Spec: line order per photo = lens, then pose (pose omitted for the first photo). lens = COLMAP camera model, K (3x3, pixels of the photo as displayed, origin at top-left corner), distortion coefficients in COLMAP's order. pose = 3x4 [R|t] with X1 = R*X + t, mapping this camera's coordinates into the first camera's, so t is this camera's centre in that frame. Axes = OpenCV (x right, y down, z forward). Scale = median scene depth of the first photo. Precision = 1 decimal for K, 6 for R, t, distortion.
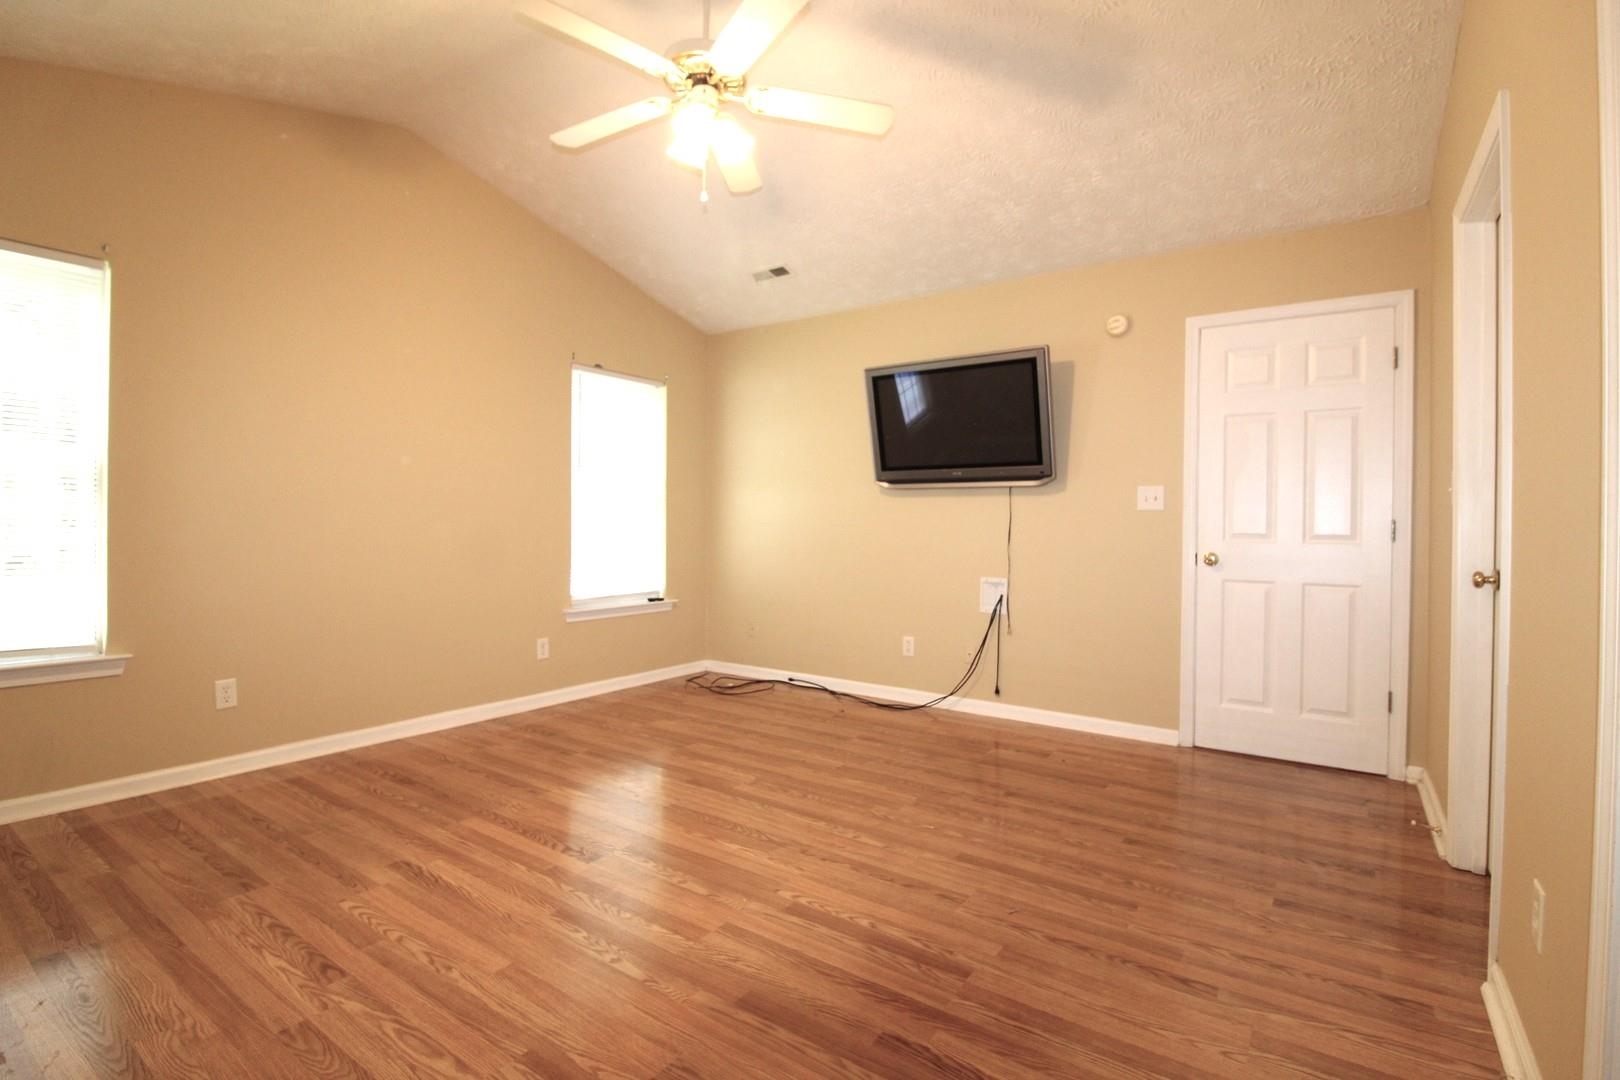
lens RADIAL K [[748.3, 0, 817.1], [0, 748.3, 525.3], [0, 0, 1]] dist [0.001289, -0.013403]
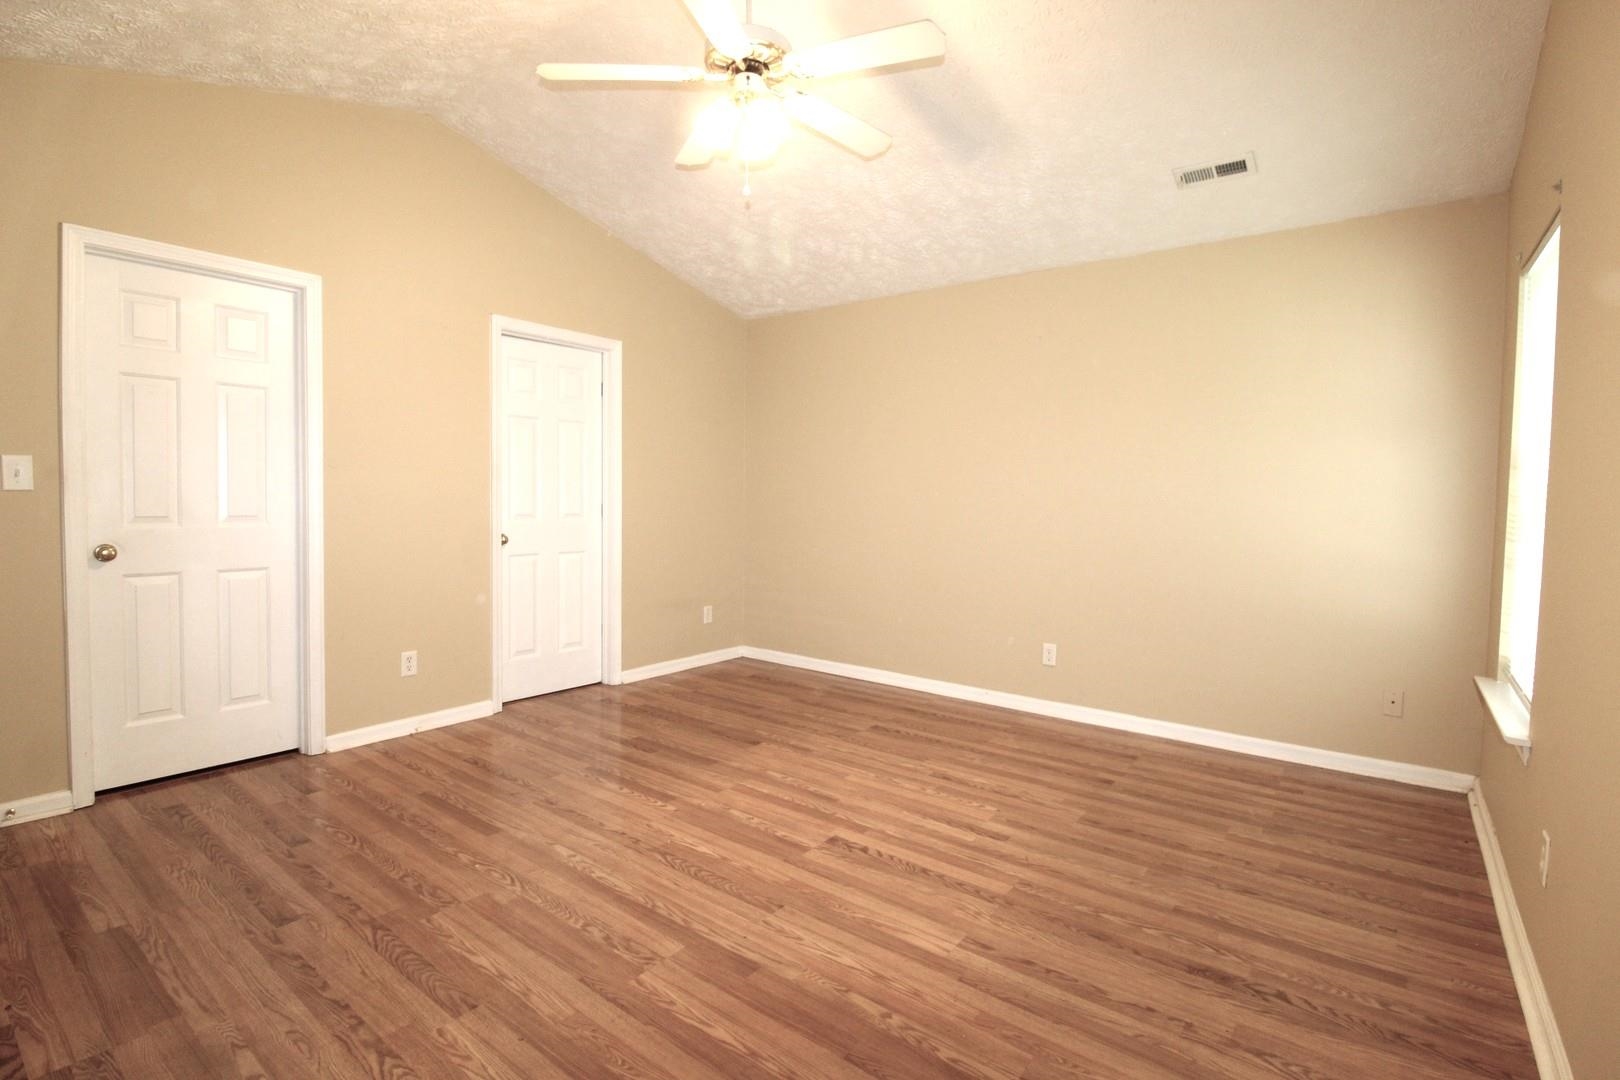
lens RADIAL K [[748.3, 0, 817.1], [0, 748.3, 525.3], [0, 0, 1]] dist [0.001289, -0.013403]
pose [[-0.998449, -0.029517, 0.047211, -0.273856], [-0.027399, 0.998616, 0.044901, -0.051152], [-0.048471, 0.043538, -0.997875, 1.804392]]
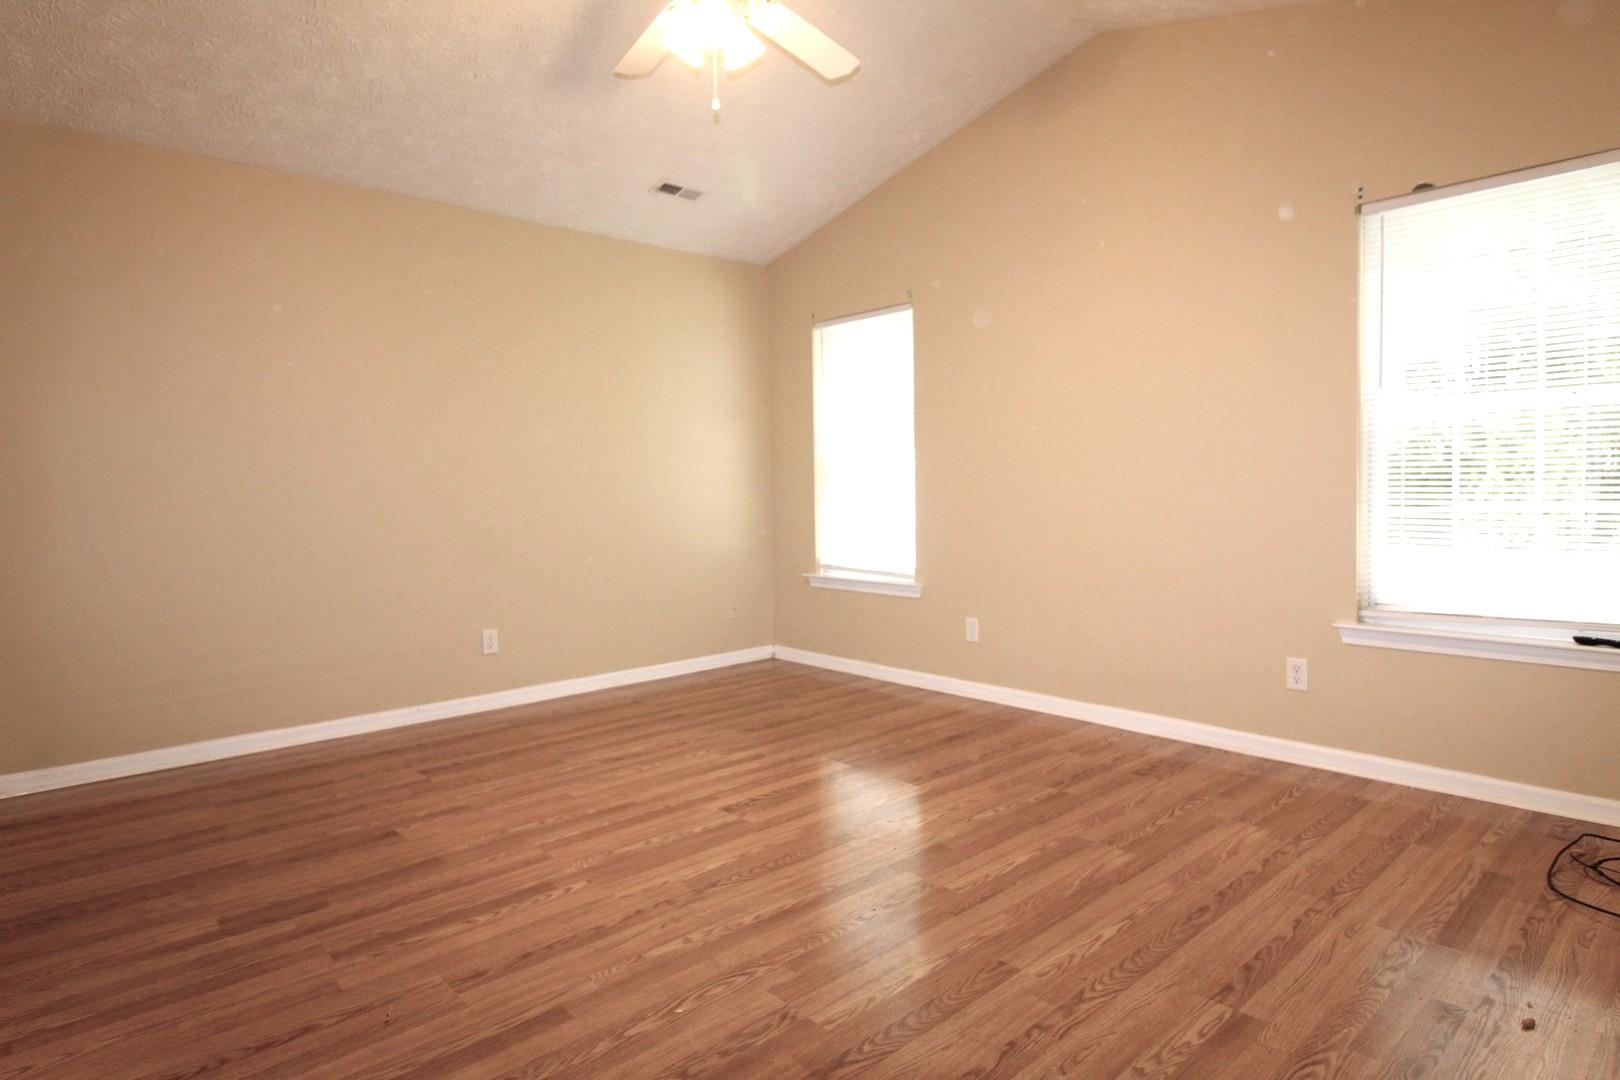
lens RADIAL K [[902.0, 0, 814.0], [0, 902.0, 522.3], [0, 0, 1]] dist [0.000821, -0.001182]
pose [[-0.227443, 0.028338, -0.973379, 0.771680], [0.012048, 0.999582, 0.026286, 0.013079], [0.973717, -0.005749, -0.227689, 1.227804]]
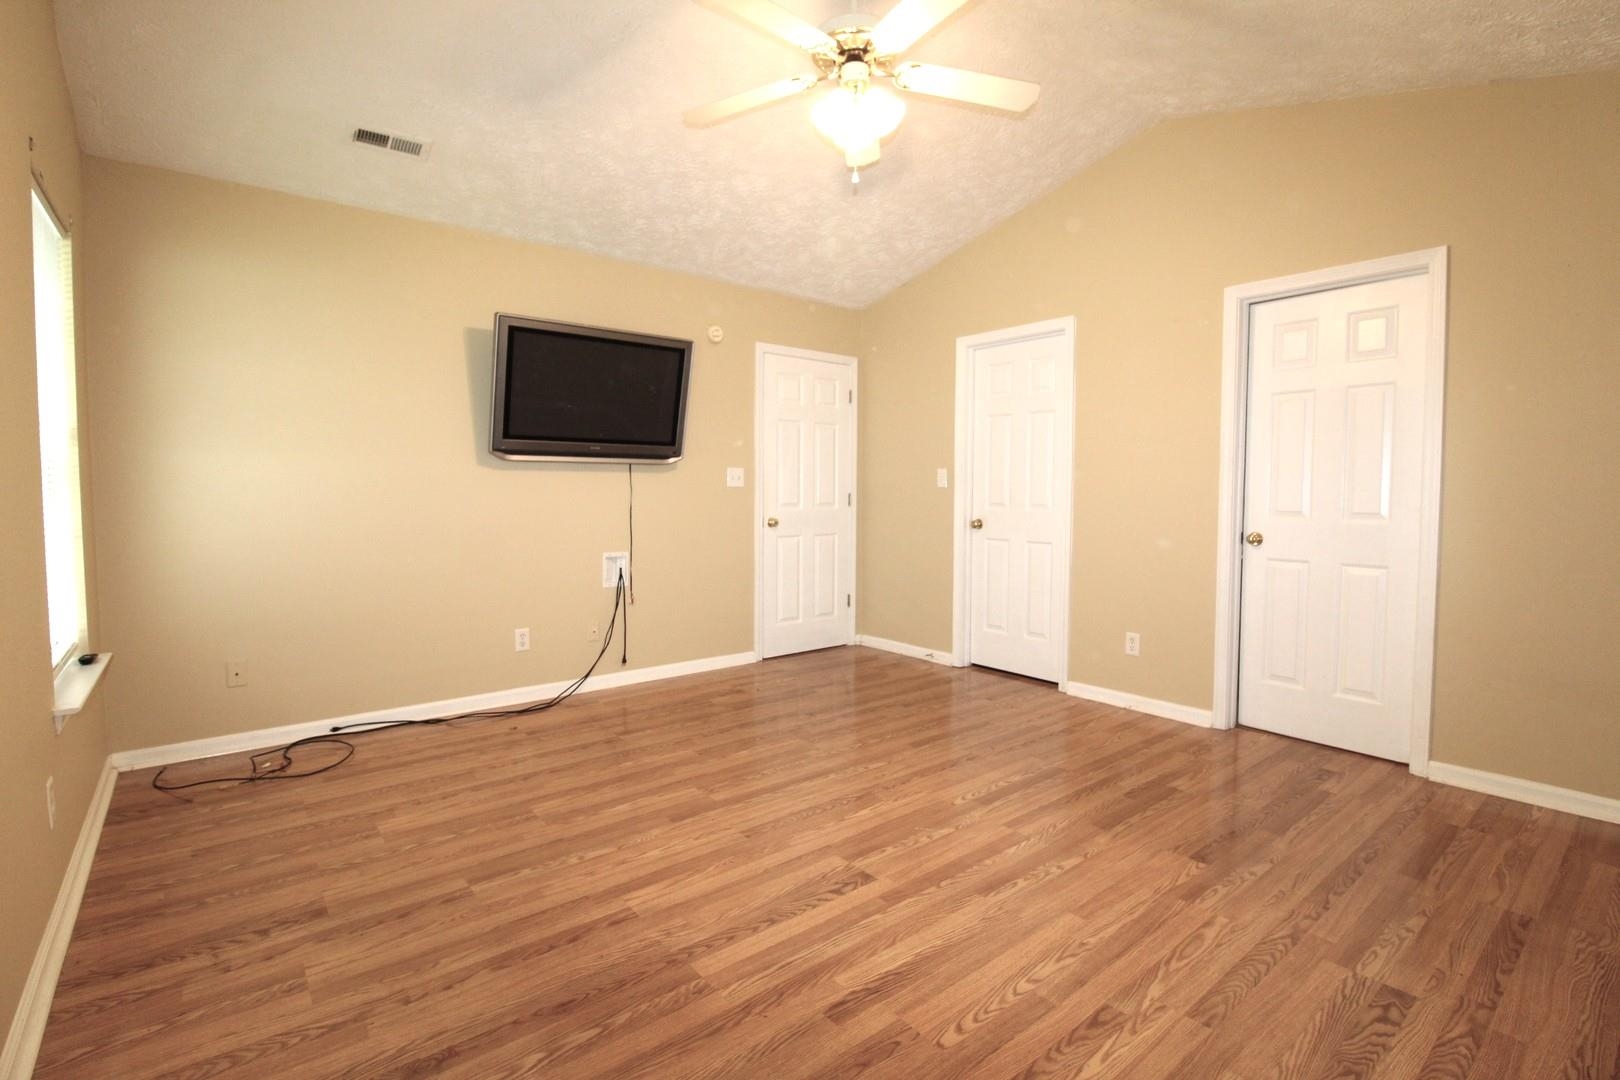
lens RADIAL K [[748.3, 0, 817.1], [0, 748.3, 525.3], [0, 0, 1]] dist [0.001289, -0.013403]
pose [[0.278094, -0.055346, 0.958958, -1.033159], [0.002281, 0.998374, 0.056959, -0.037408], [-0.960551, -0.013652, 0.277768, 0.704825]]
